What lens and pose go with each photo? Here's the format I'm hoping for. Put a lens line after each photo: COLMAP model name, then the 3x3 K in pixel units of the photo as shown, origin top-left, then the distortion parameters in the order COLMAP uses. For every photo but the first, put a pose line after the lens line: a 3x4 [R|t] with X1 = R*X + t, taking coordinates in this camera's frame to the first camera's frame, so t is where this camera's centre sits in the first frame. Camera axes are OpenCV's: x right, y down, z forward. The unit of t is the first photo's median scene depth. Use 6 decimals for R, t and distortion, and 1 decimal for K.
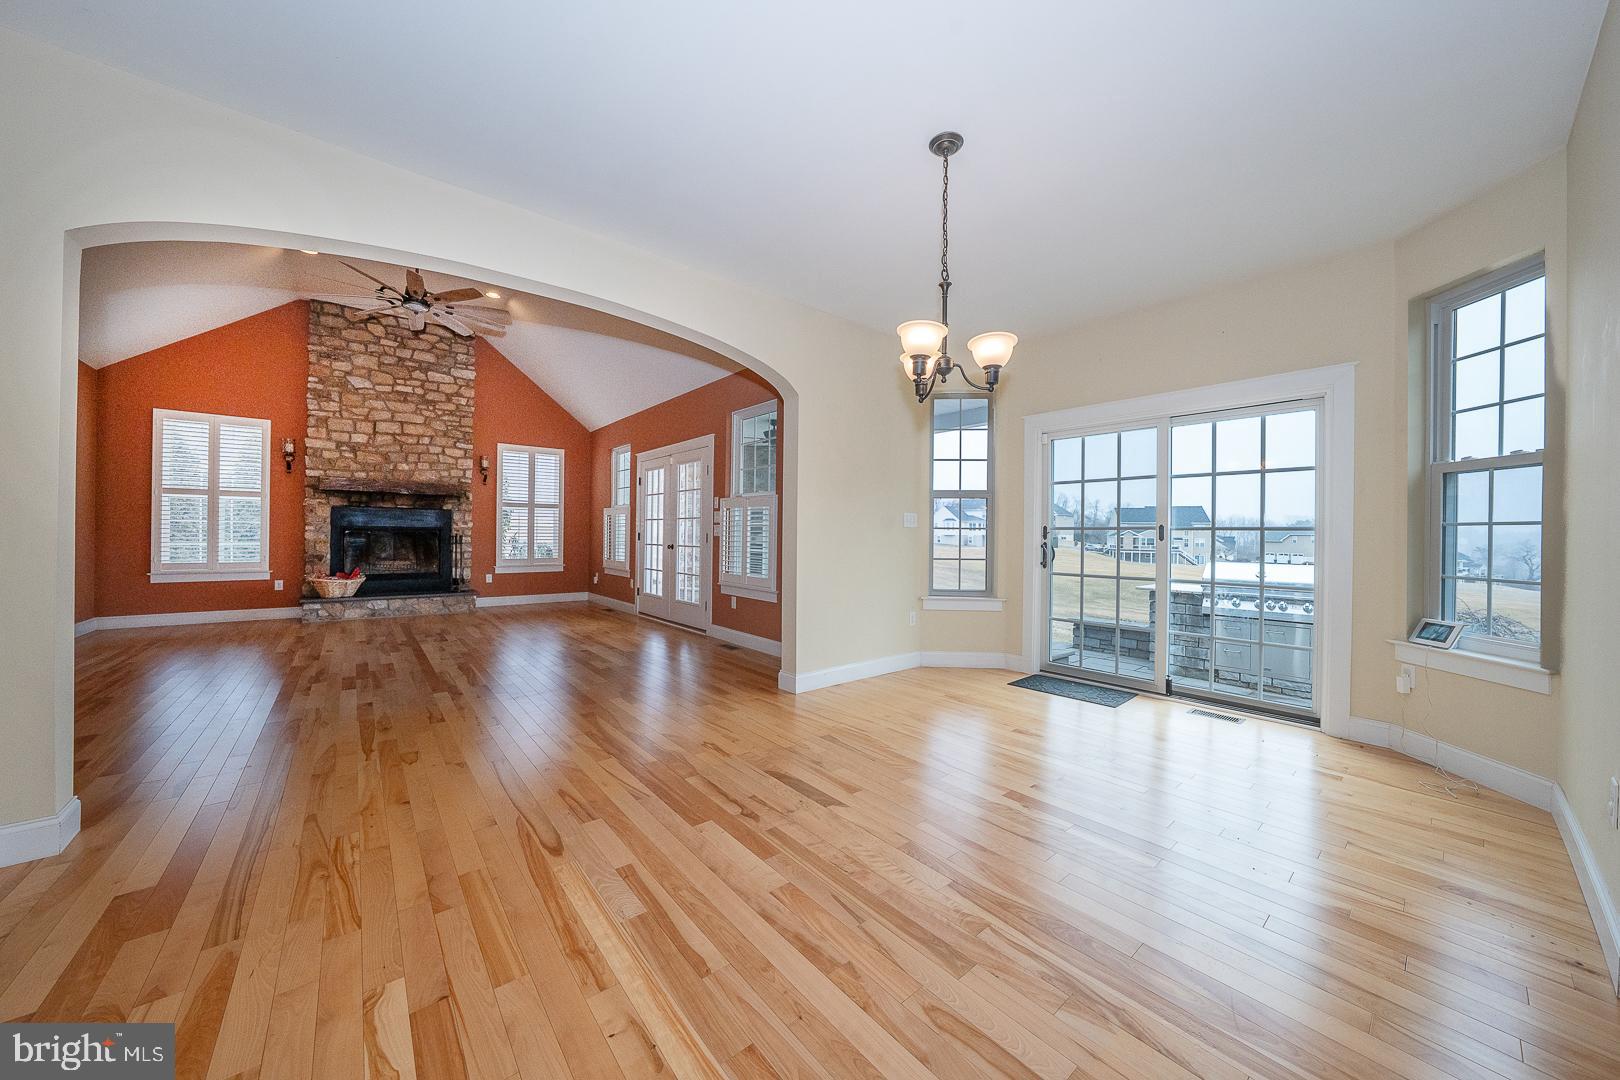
lens RADIAL K [[556.9, 0, 807.6], [0, 556.9, 534.6], [0, 0, 1]] dist [-0.022677, 0.002871]
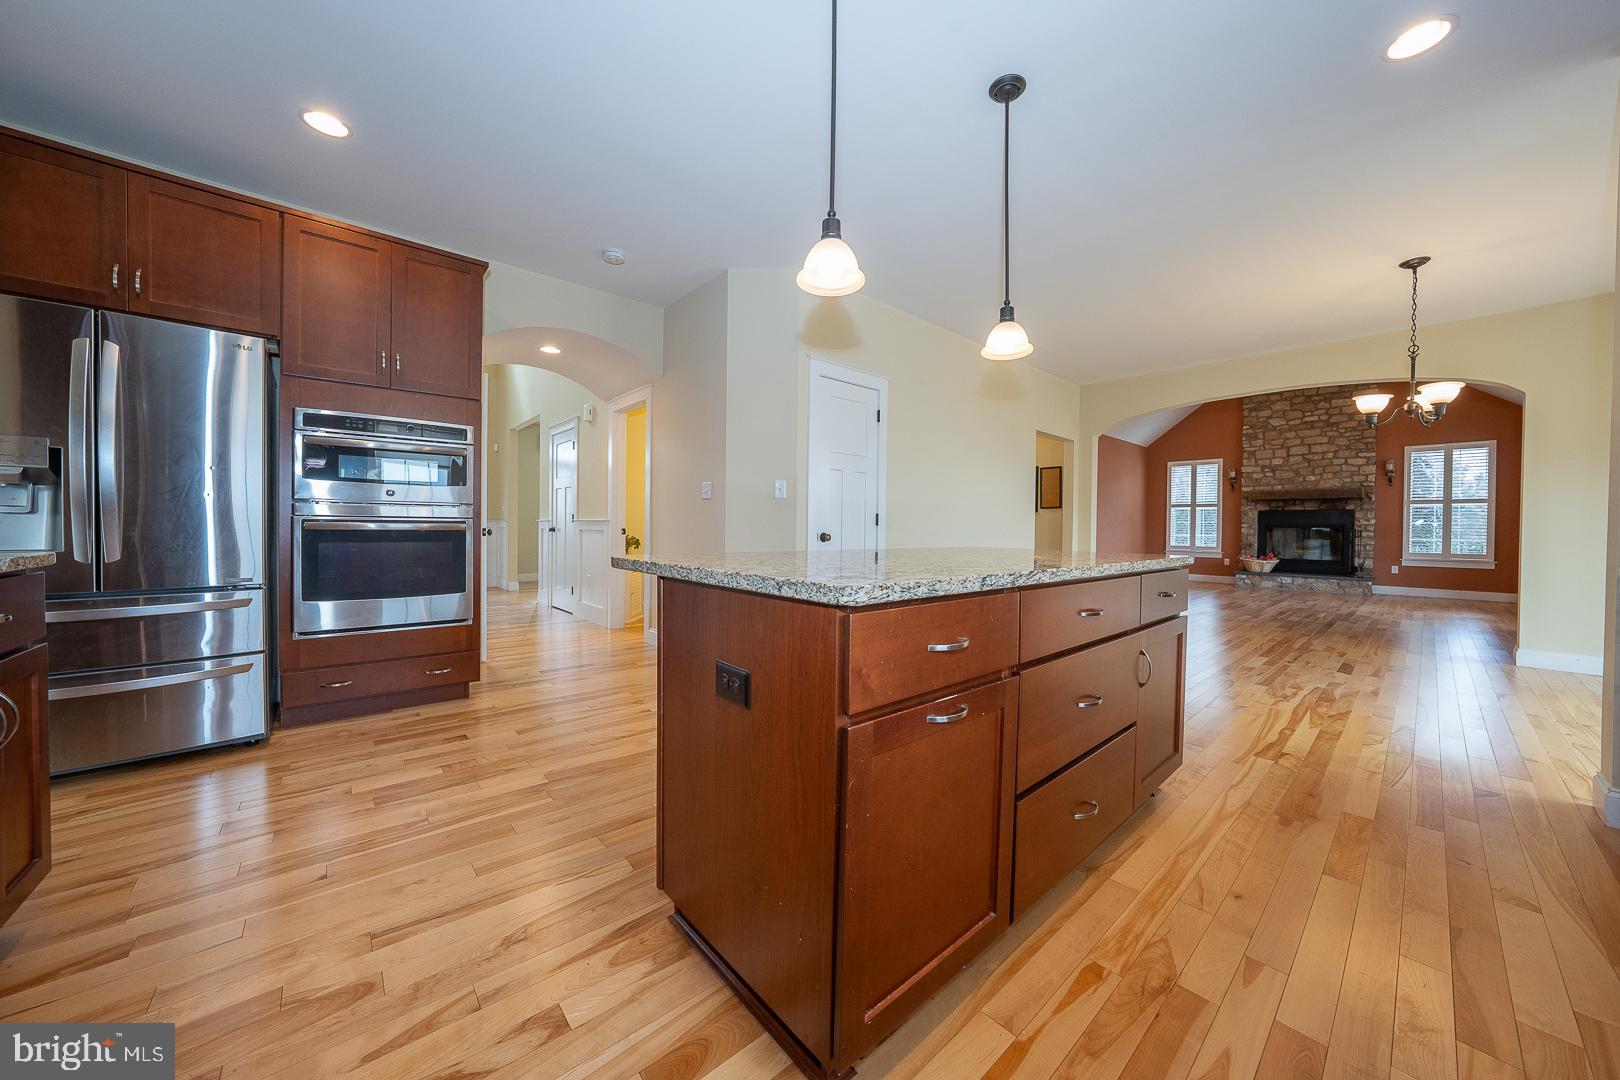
lens RADIAL K [[556.9, 0, 809.5], [0, 556.9, 532.8], [0, 0, 1]] dist [-0.022677, 0.002871]
pose [[0.024940, -0.000569, -0.999689, 0.601777], [-0.009187, 0.999957, -0.000798, 0.021074], [0.999647, 0.009204, 0.024934, -0.251348]]
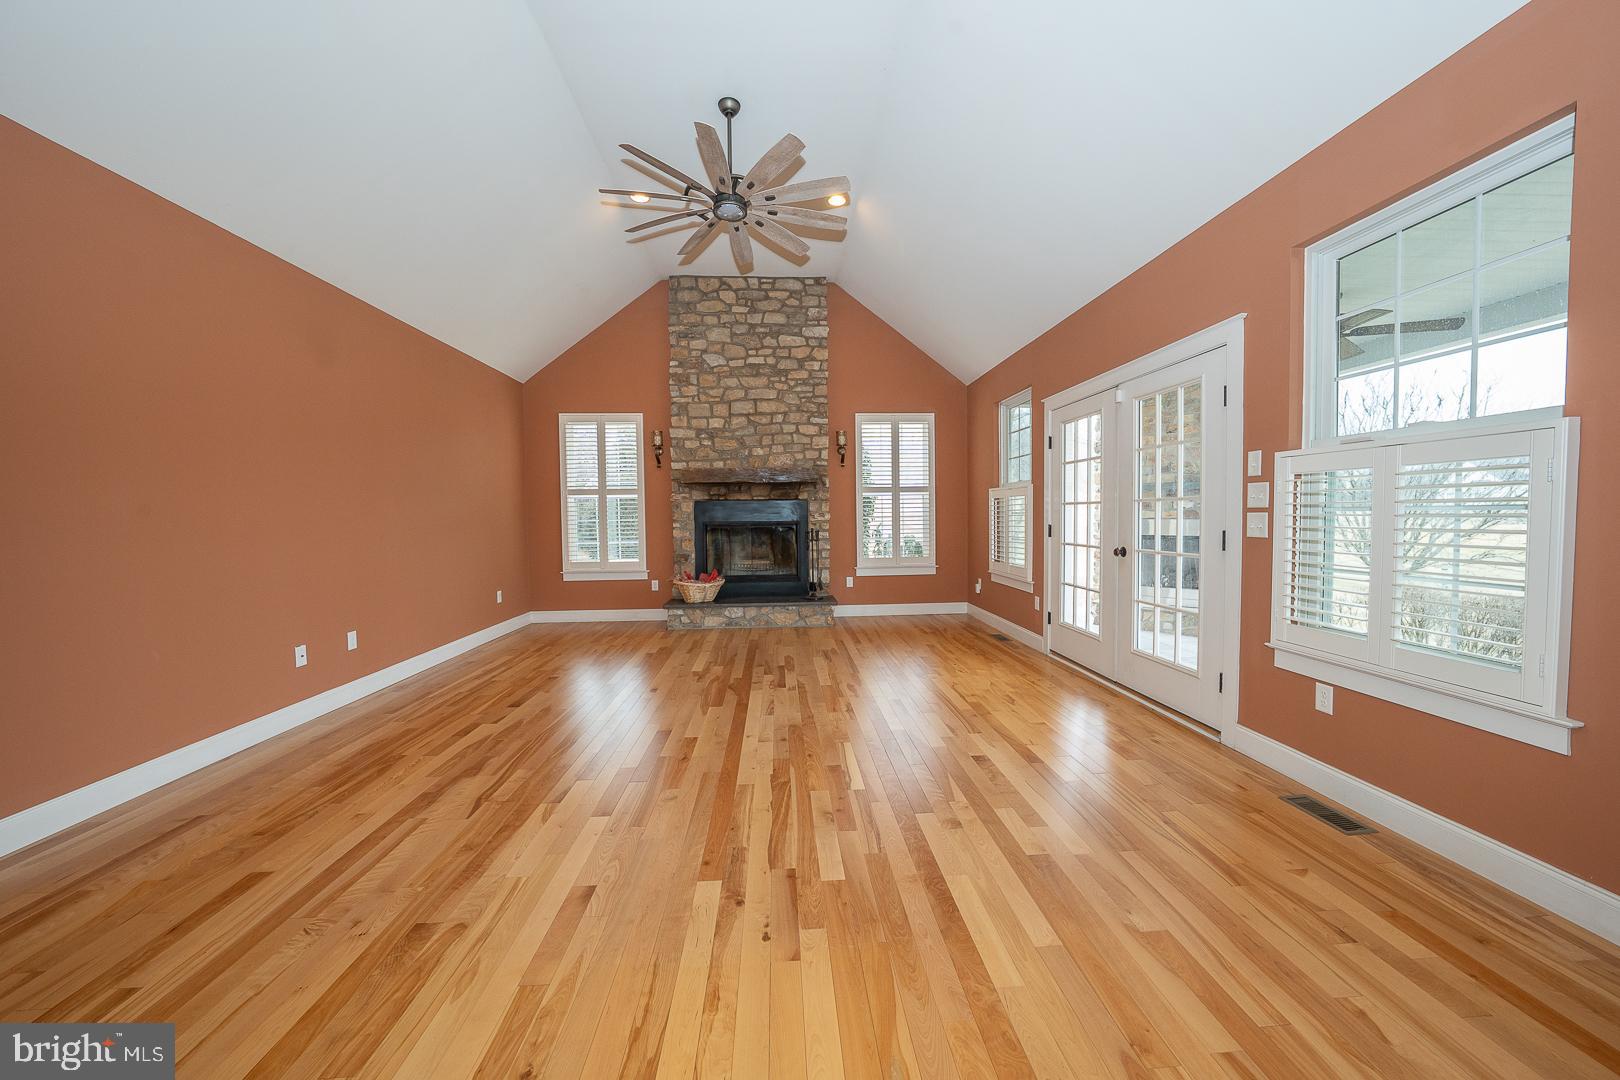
lens RADIAL K [[556.9, 0, 811.7], [0, 556.9, 534.2], [0, 0, 1]] dist [-0.022677, 0.002871]
pose [[0.809703, -0.001864, -0.586837, -0.174588], [0.022556, 0.999355, 0.027948, -0.018426], [0.586406, -0.035866, 0.809223, 0.380432]]
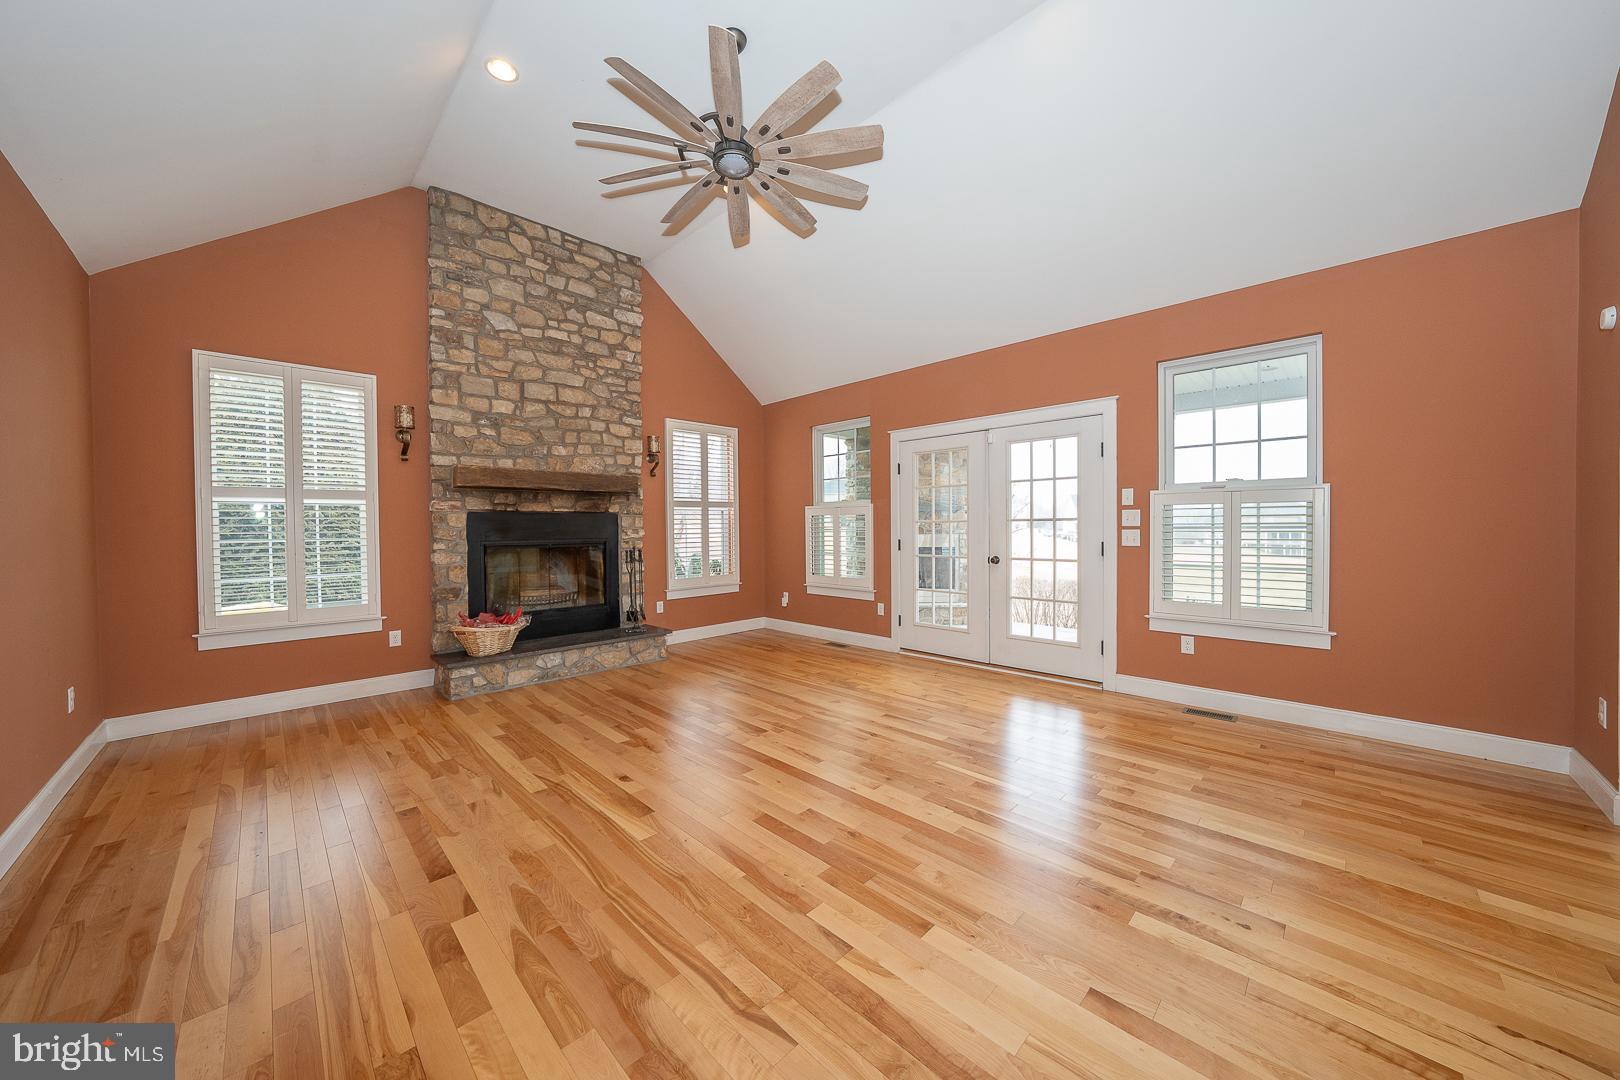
lens RADIAL K [[556.9, 0, 808.3], [0, 556.9, 533.8], [0, 0, 1]] dist [-0.022677, 0.002871]
pose [[0.994819, -0.022789, 0.099078, -0.559618], [0.021380, 0.999655, 0.015266, -0.028037], [-0.099391, -0.013068, 0.994963, 0.326340]]
